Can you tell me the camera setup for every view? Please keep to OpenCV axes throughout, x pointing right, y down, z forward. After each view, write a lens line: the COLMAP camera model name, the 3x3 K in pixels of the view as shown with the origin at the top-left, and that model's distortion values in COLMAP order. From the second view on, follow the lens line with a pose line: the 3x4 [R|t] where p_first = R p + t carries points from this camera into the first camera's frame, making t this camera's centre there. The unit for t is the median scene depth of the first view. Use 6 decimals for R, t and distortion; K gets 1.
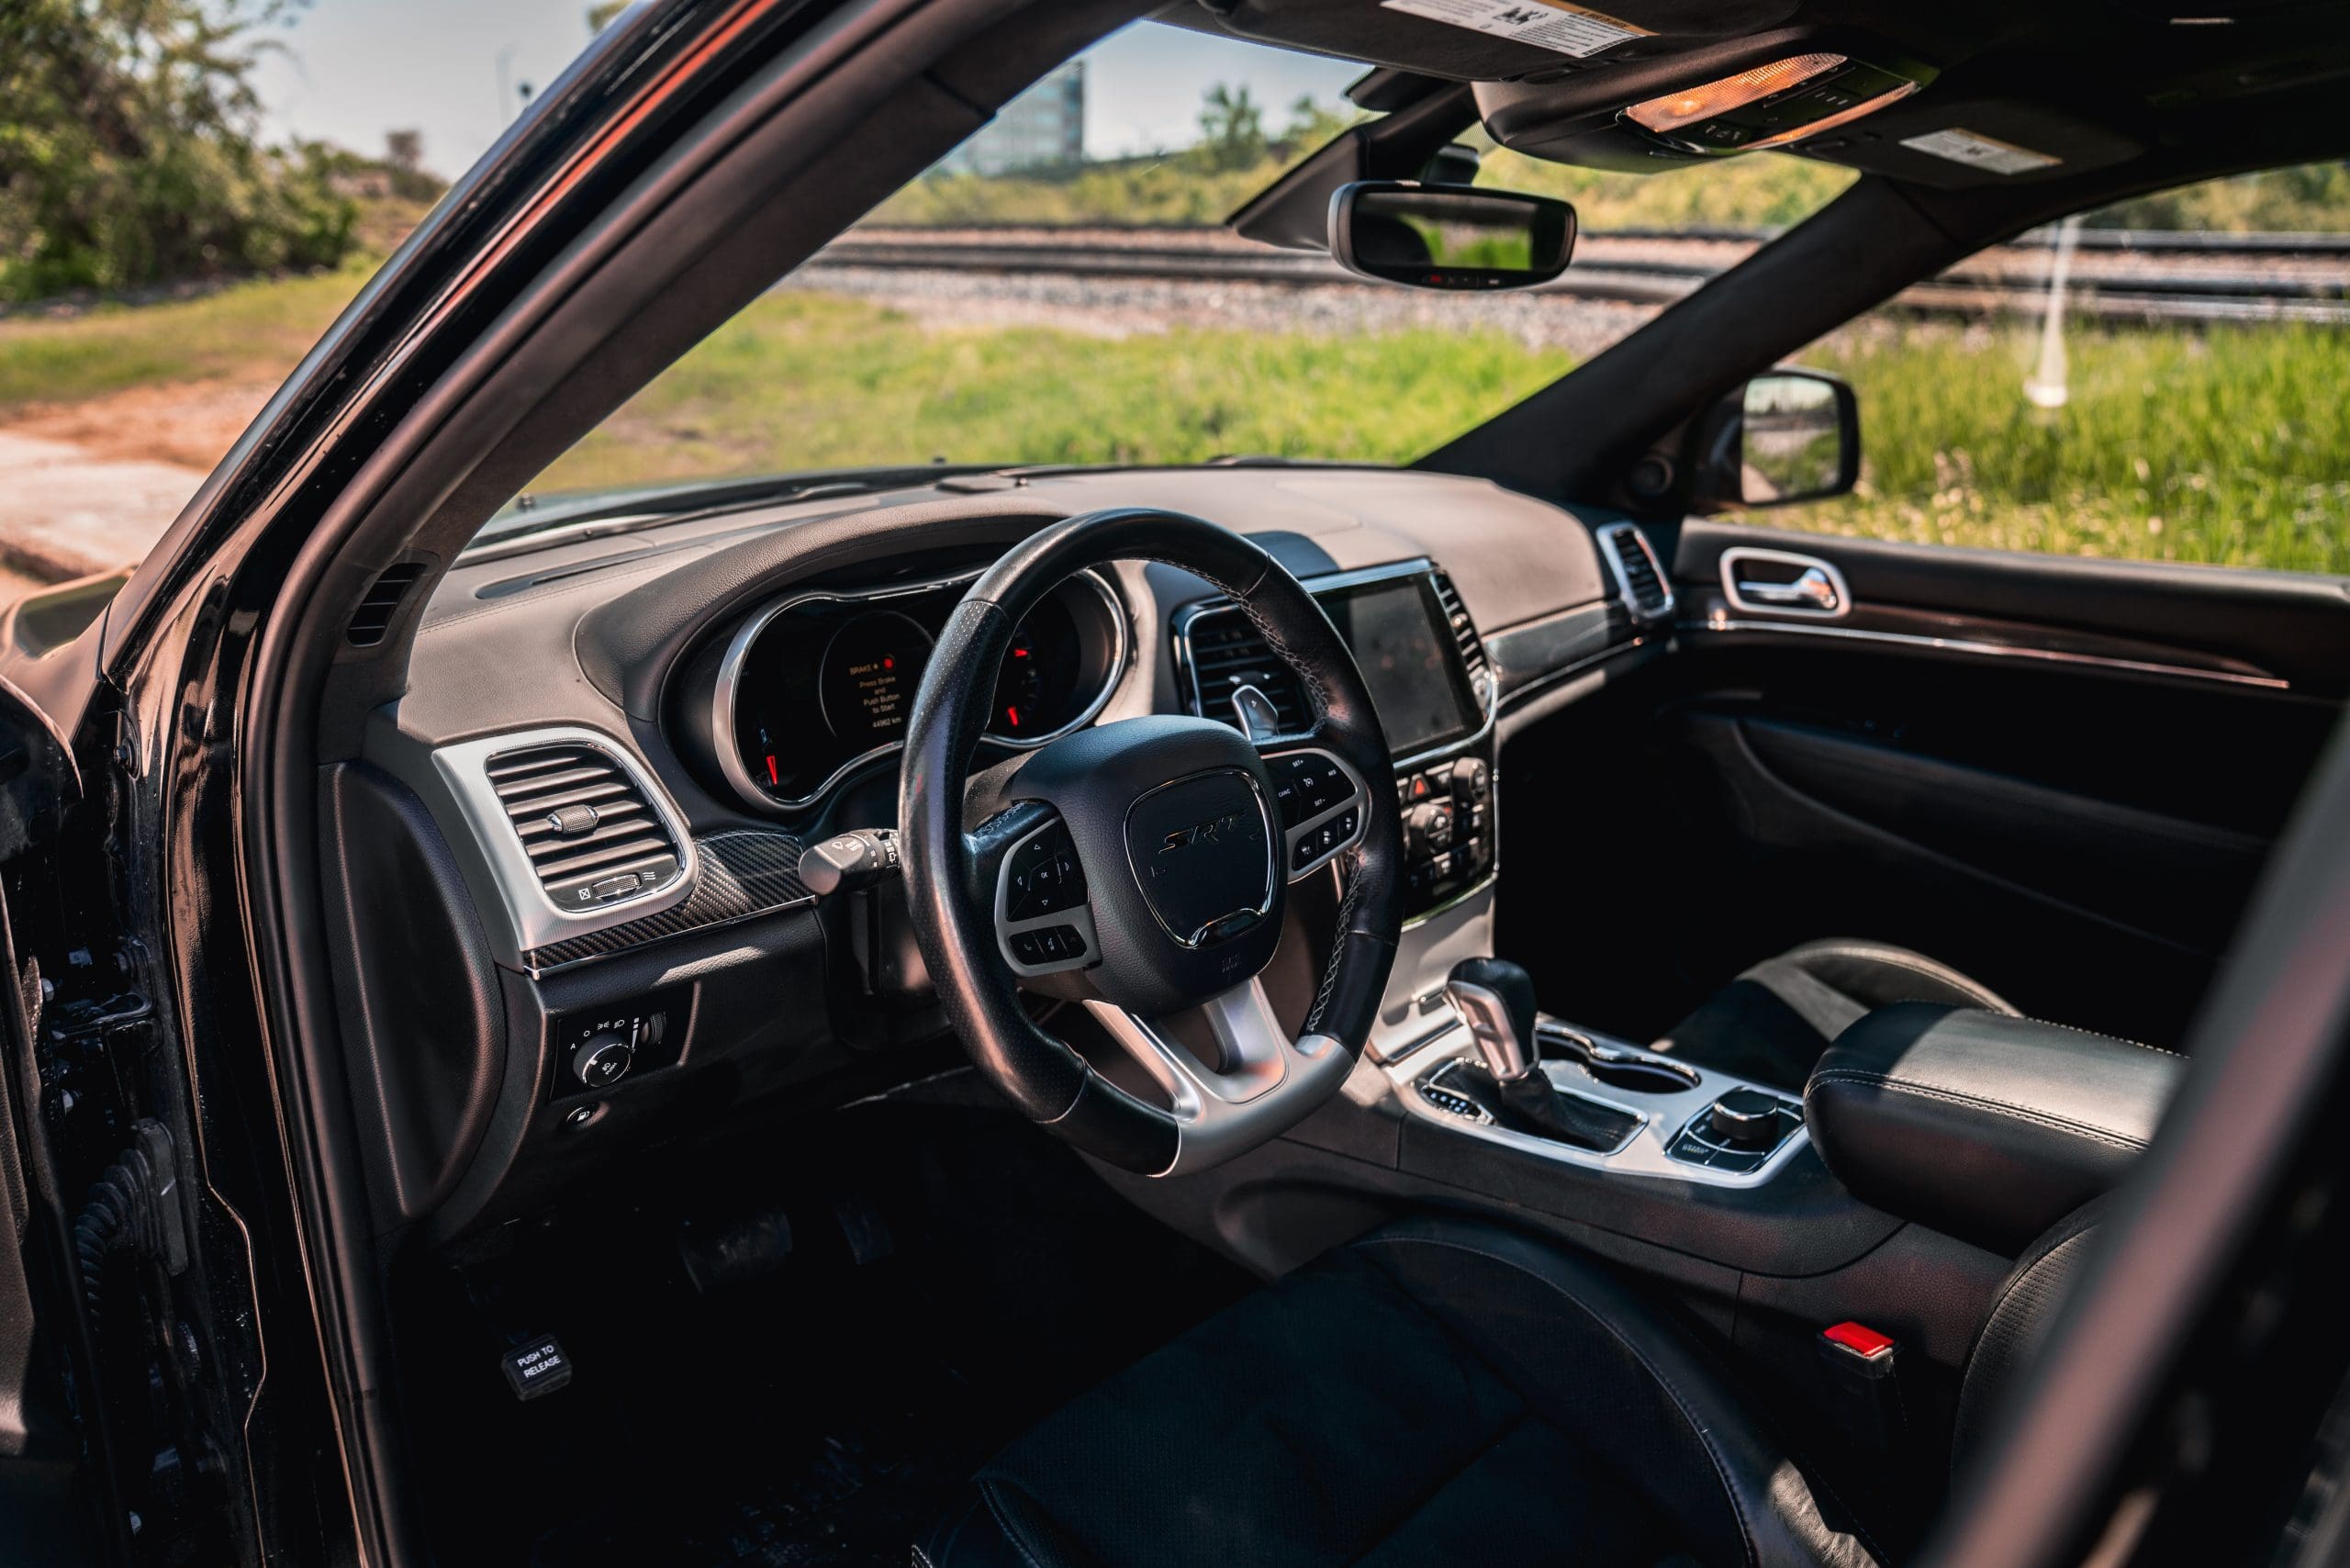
lens RADIAL K [[1618.6, 0, 1175.0], [0, 1618.6, 784.0], [0, 0, 1]] dist [-0.121006, 0.078701]
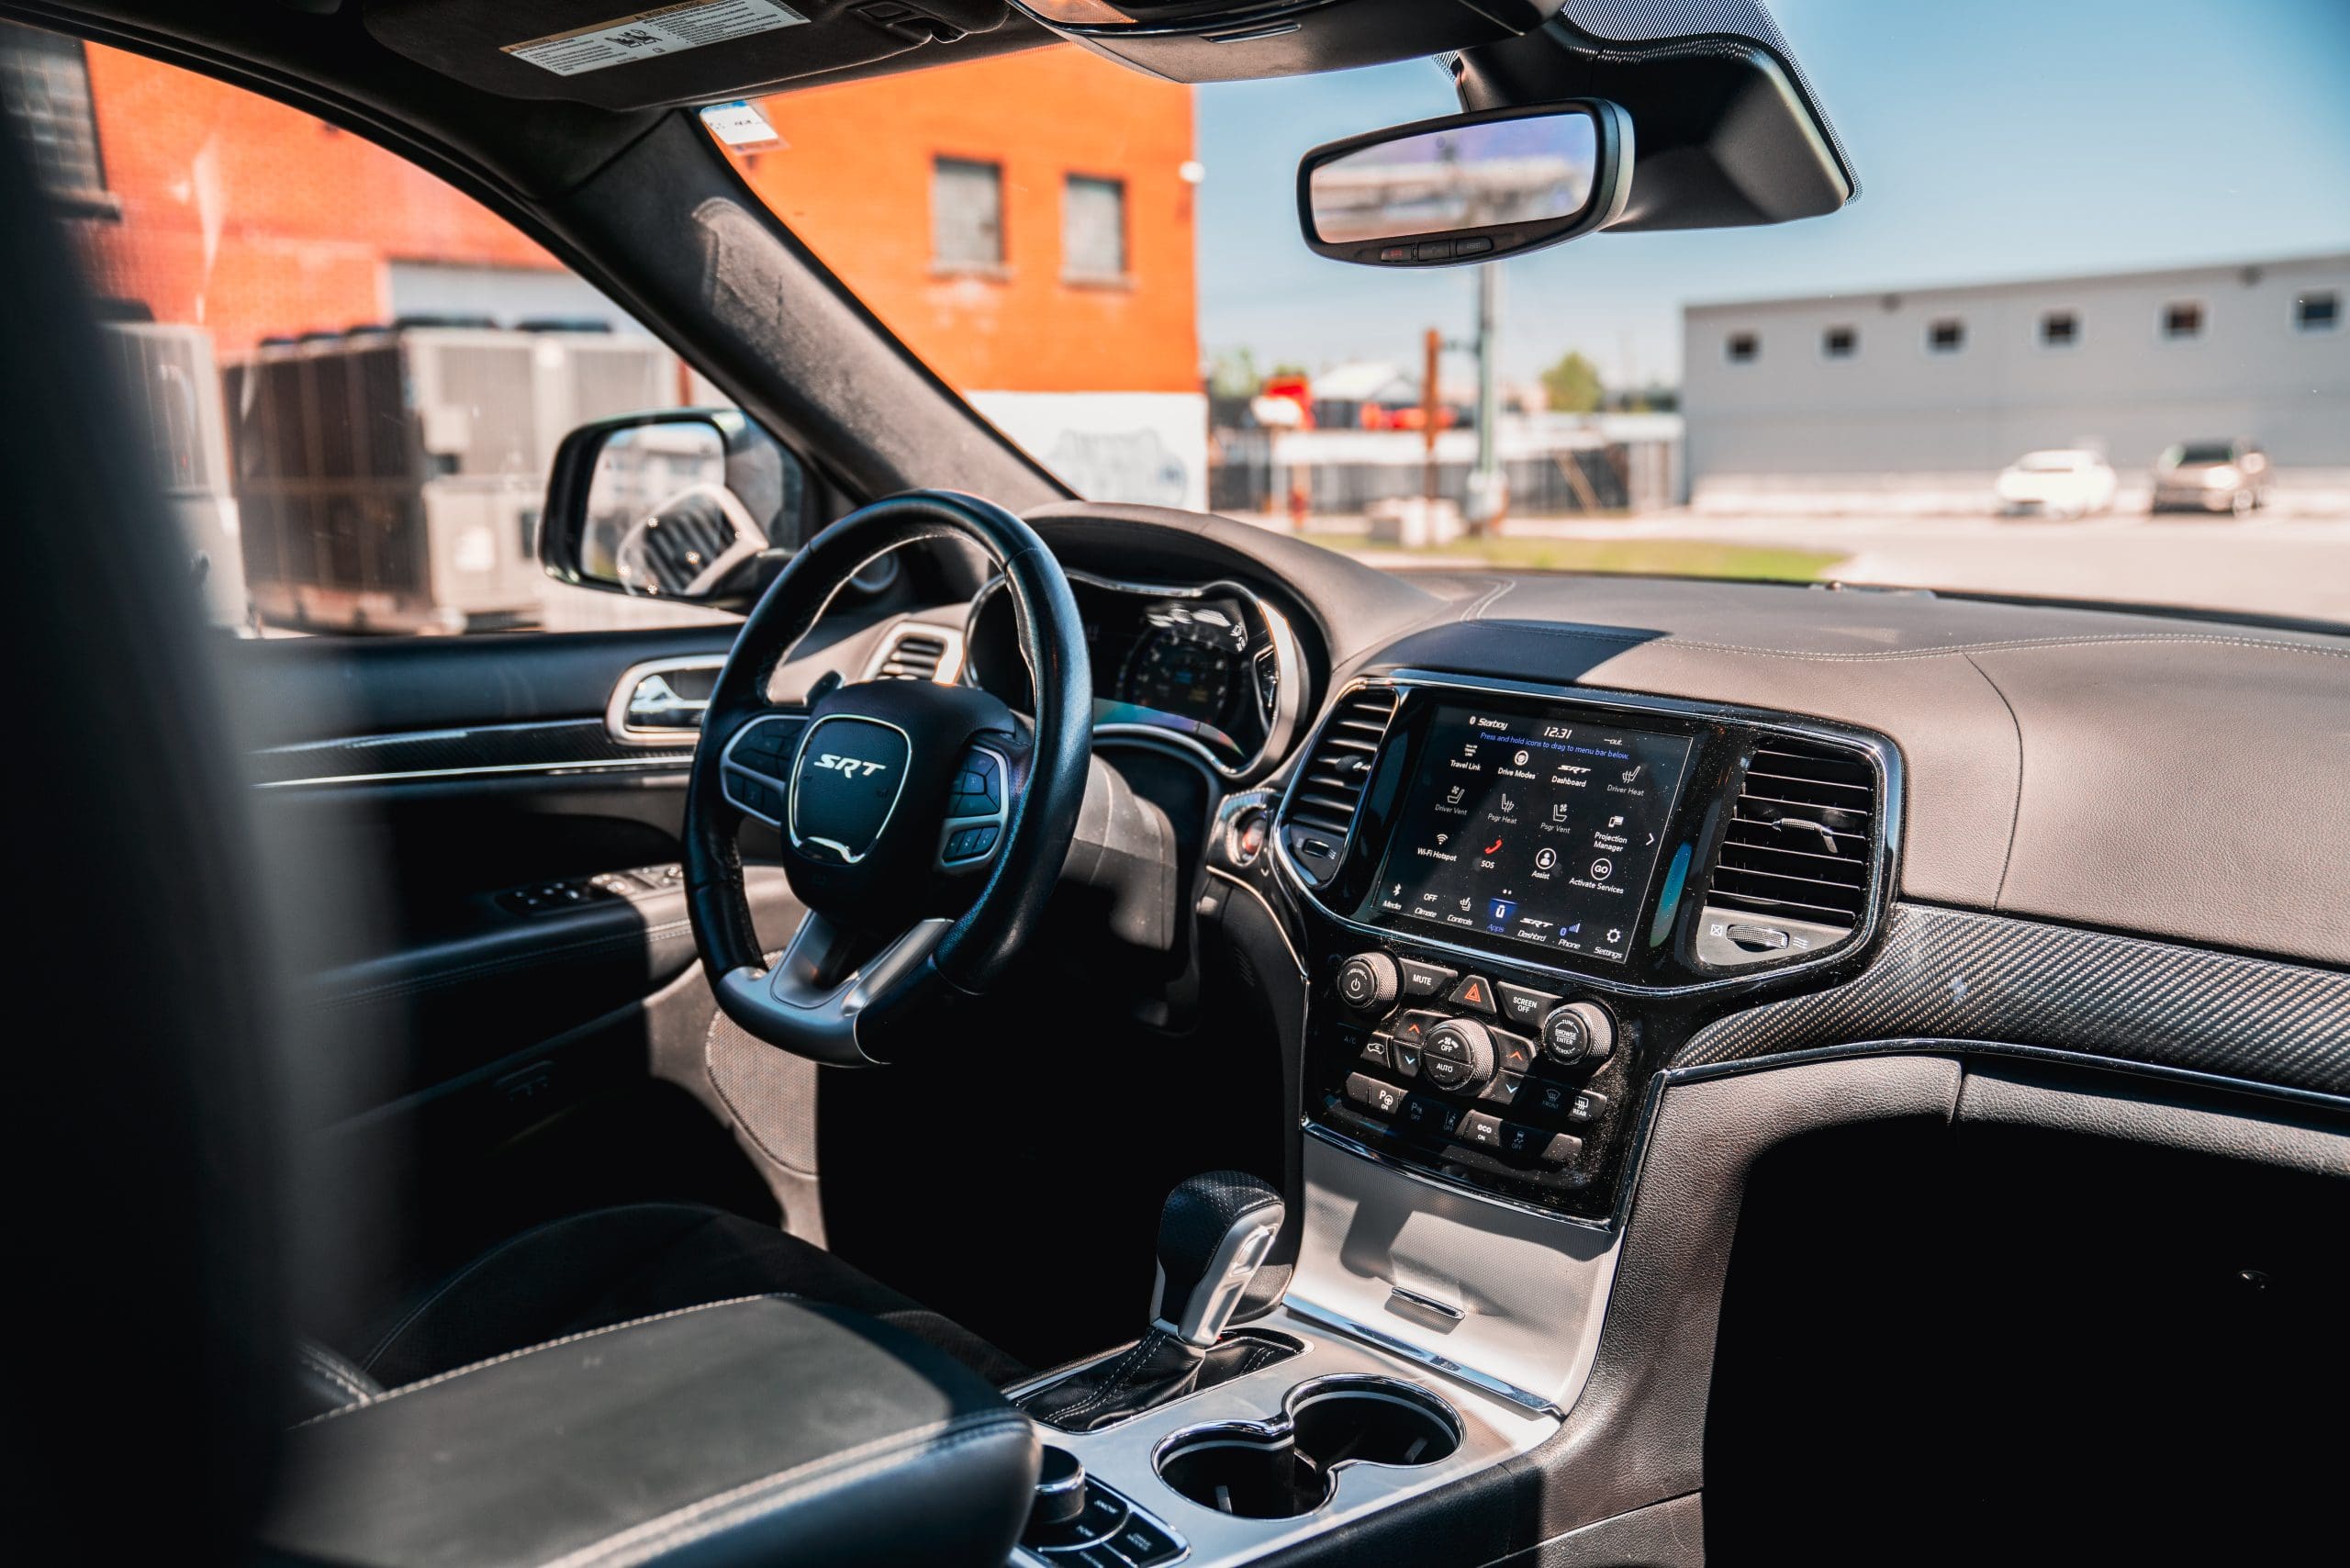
lens RADIAL K [[1947.7, 0, 1175.0], [0, 1947.7, 784.0], [0, 0, 1]] dist [-0.003752, 0.001189]
pose [[-0.033280, 0.152159, -0.987796, 0.908366], [-0.310348, 0.937913, 0.154931, -0.160813], [0.950040, 0.311717, 0.016009, 0.800707]]
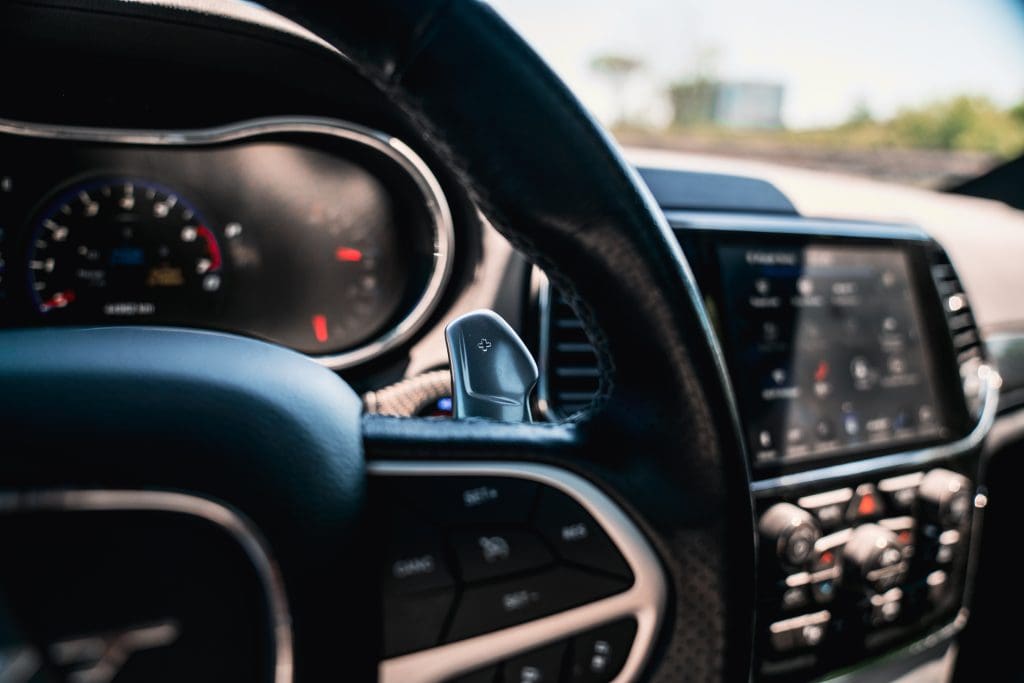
lens RADIAL K [[705.3, 0, 512.0], [0, 705.3, 341.5], [0, 0, 1]] dist [-0.121006, 0.078701]
pose [[0.912169, 0.138243, -0.385794, 0.107757], [-0.160832, 0.986620, -0.026732, -0.035681], [0.376936, 0.086432, 0.922198, 0.607950]]
